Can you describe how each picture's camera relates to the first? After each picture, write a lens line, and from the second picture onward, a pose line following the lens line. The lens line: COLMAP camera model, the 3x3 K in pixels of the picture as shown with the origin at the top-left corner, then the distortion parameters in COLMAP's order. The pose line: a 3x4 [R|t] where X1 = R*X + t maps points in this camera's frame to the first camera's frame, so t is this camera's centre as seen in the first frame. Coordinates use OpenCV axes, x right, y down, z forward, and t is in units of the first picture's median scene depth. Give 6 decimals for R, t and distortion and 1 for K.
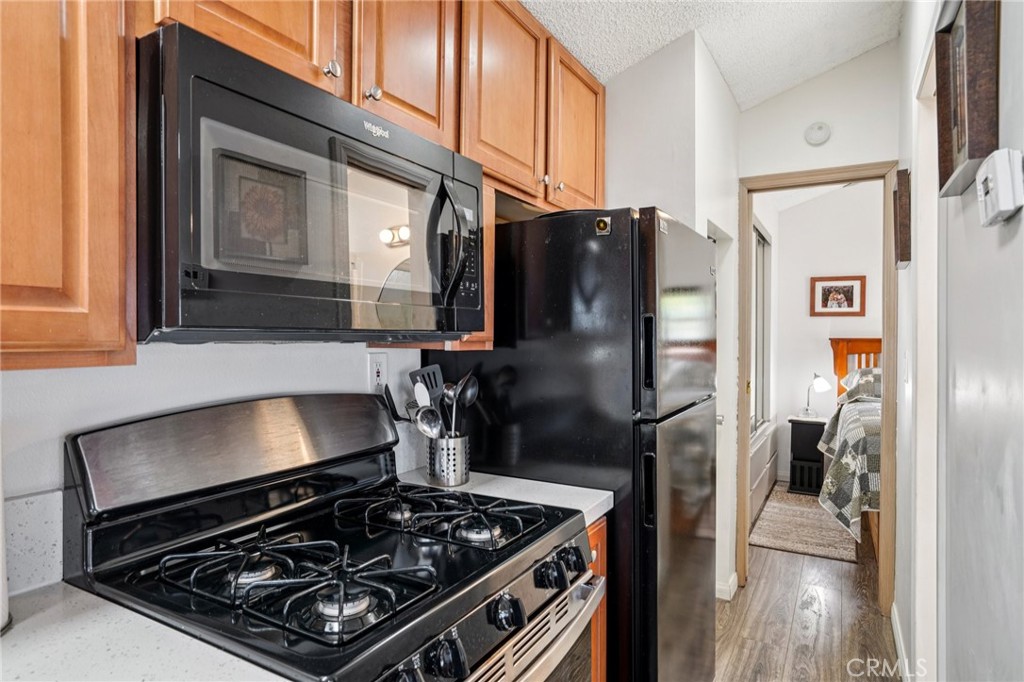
lens RADIAL K [[583.6, 0, 512.0], [0, 583.6, 341.0], [0, 0, 1]] dist [-0.005376, 0.000757]
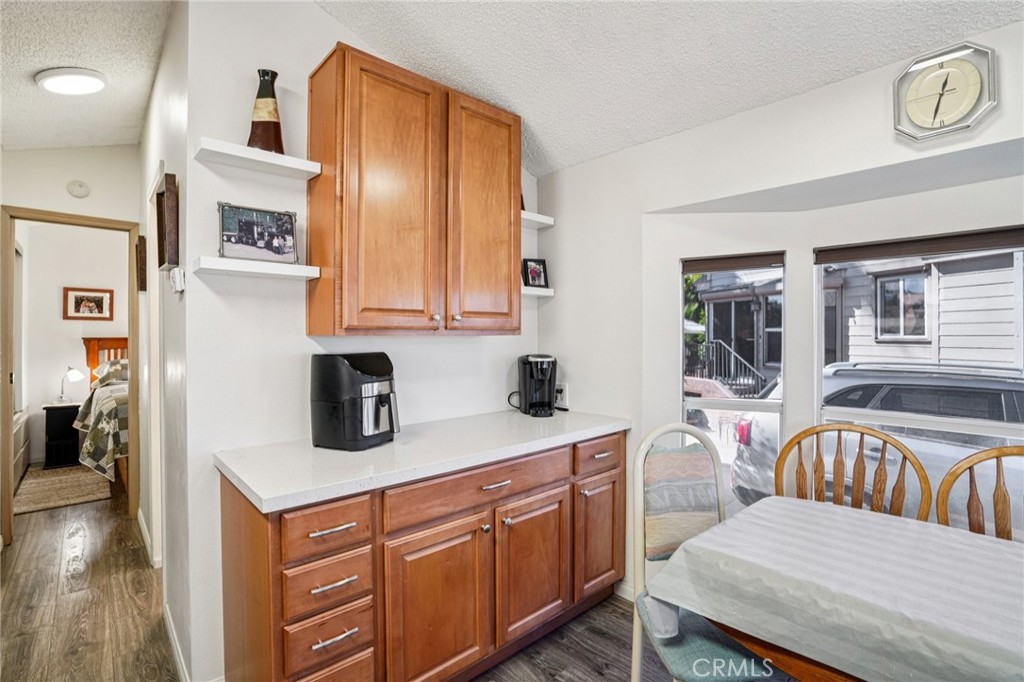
lens RADIAL K [[478.9, 0, 511.0], [0, 478.9, 334.8], [0, 0, 1]] dist [-0.051114, 0.016741]
pose [[0.307171, -0.002231, 0.951652, -0.181366], [0.011152, 0.999937, -0.001255, 0.001105], [-0.951589, 0.010998, 0.307177, -0.273185]]
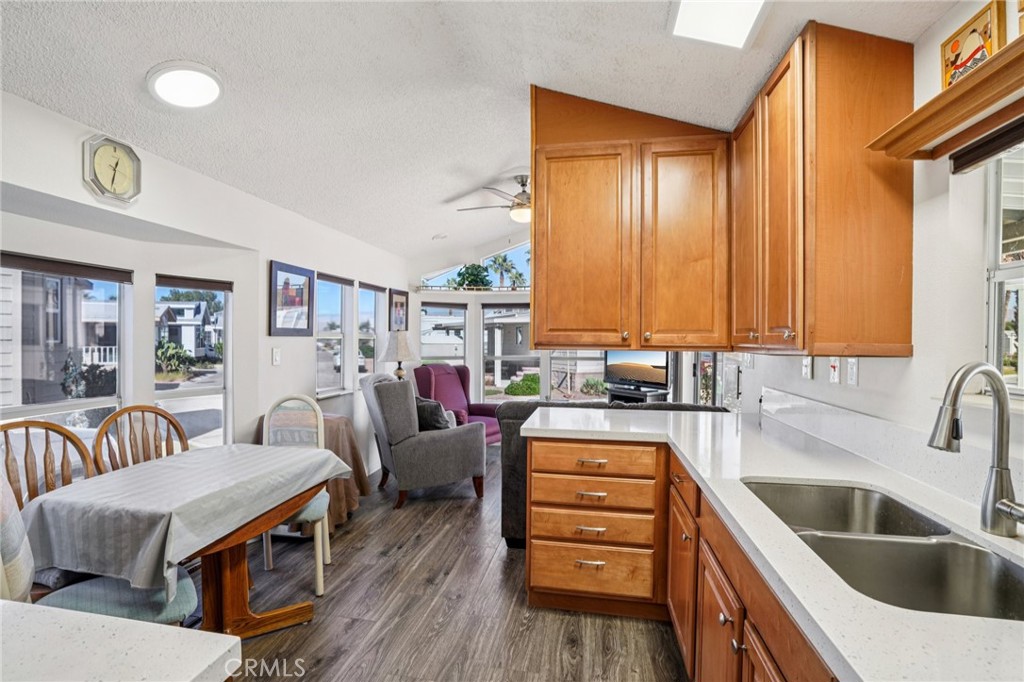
lens RADIAL K [[479.4, 0, 508.4], [0, 479.4, 343.0], [0, 0, 1]] dist [-0.074841, 0.032972]
pose [[-0.941487, -0.005937, -0.336998, 0.080051], [-0.009865, 0.999902, 0.009947, 0.000681], [0.336906, 0.012689, -0.941453, 0.270291]]
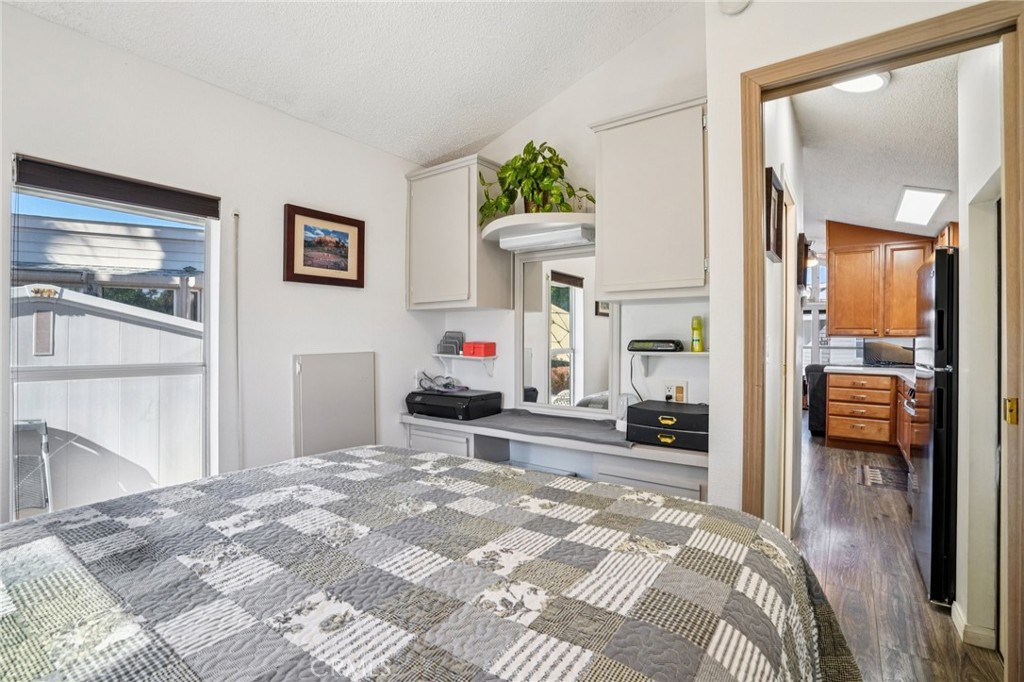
lens RADIAL K [[474.0, 0, 506.2], [0, 474.0, 341.7], [0, 0, 1]] dist [-0.058415, 0.020098]
pose [[-0.993653, -0.006169, 0.112319, 0.777196], [-0.004516, 0.999878, 0.014960, 0.014529], [-0.112398, 0.014358, -0.993560, 1.401083]]
